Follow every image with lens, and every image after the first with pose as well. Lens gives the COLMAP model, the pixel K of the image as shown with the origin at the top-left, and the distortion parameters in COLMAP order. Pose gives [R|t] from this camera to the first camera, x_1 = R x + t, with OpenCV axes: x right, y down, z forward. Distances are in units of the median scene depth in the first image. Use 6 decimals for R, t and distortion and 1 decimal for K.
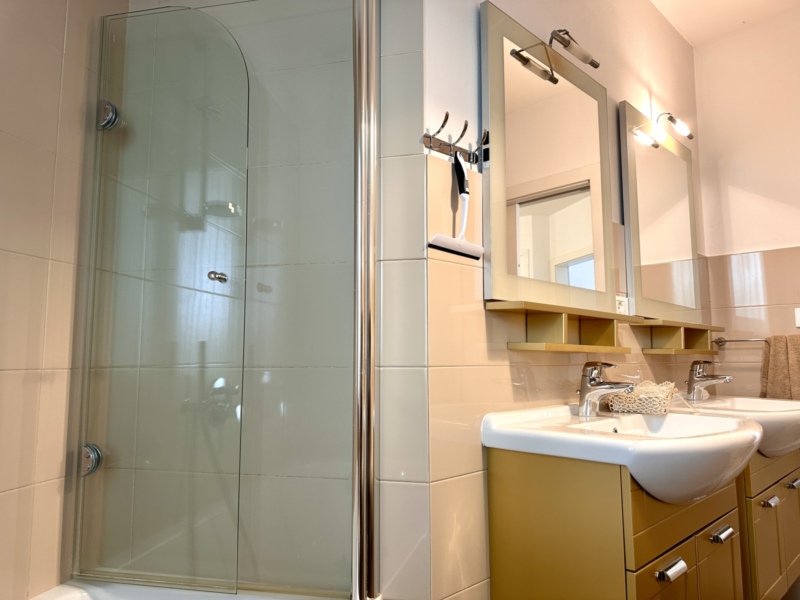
lens RADIAL K [[567.3, 0, 397.5], [0, 567.3, 303.4], [0, 0, 1]] dist [0.084509, -0.123941]
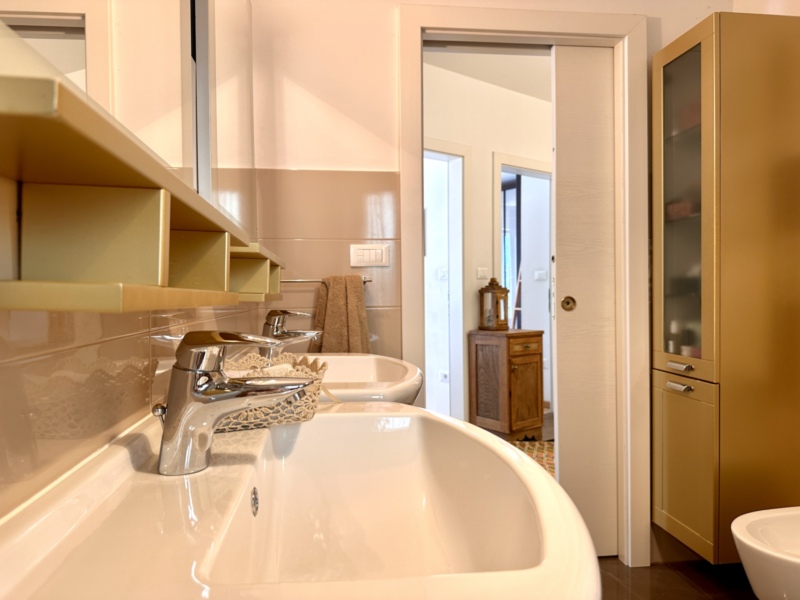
lens RADIAL K [[567.3, 0, 397.5], [0, 567.3, 303.4], [0, 0, 1]] dist [0.084509, -0.123941]
pose [[0.620685, -0.017379, 0.783867, 0.117663], [-0.065993, 0.995049, 0.074316, 0.045137], [-0.781278, -0.097857, 0.616465, 0.665924]]
